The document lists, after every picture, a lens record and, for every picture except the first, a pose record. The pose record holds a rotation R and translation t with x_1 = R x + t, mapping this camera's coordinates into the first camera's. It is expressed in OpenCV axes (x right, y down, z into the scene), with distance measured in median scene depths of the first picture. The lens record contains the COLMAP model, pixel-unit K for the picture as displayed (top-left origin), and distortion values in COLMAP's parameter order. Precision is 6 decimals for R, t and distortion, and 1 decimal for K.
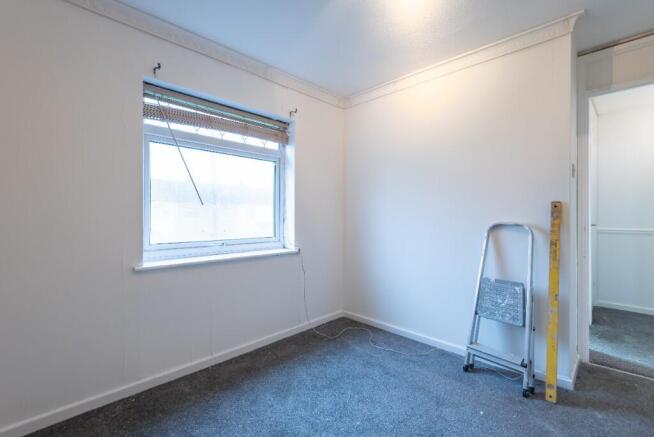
lens RADIAL K [[293.4, 0, 327.0], [0, 293.4, 218.5], [0, 0, 1]] dist [0.011621, -0.000972]
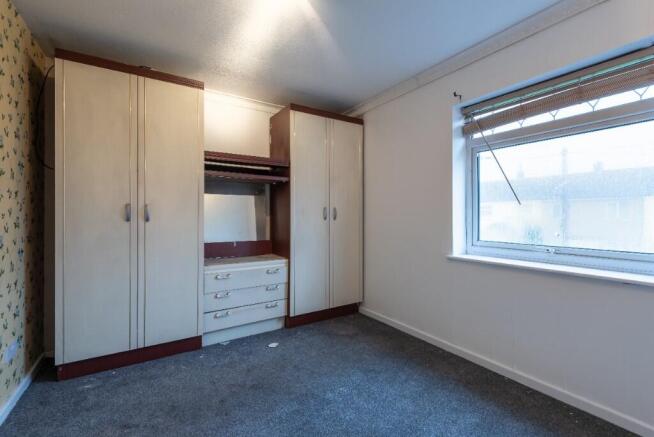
lens RADIAL K [[293.4, 0, 327.0], [0, 293.4, 218.5], [0, 0, 1]] dist [0.011621, -0.000972]
pose [[-0.216903, 0.009186, -0.976150, 0.630617], [-0.006097, 0.999923, 0.010765, -0.008596], [0.976174, 0.008286, -0.216830, 0.635498]]
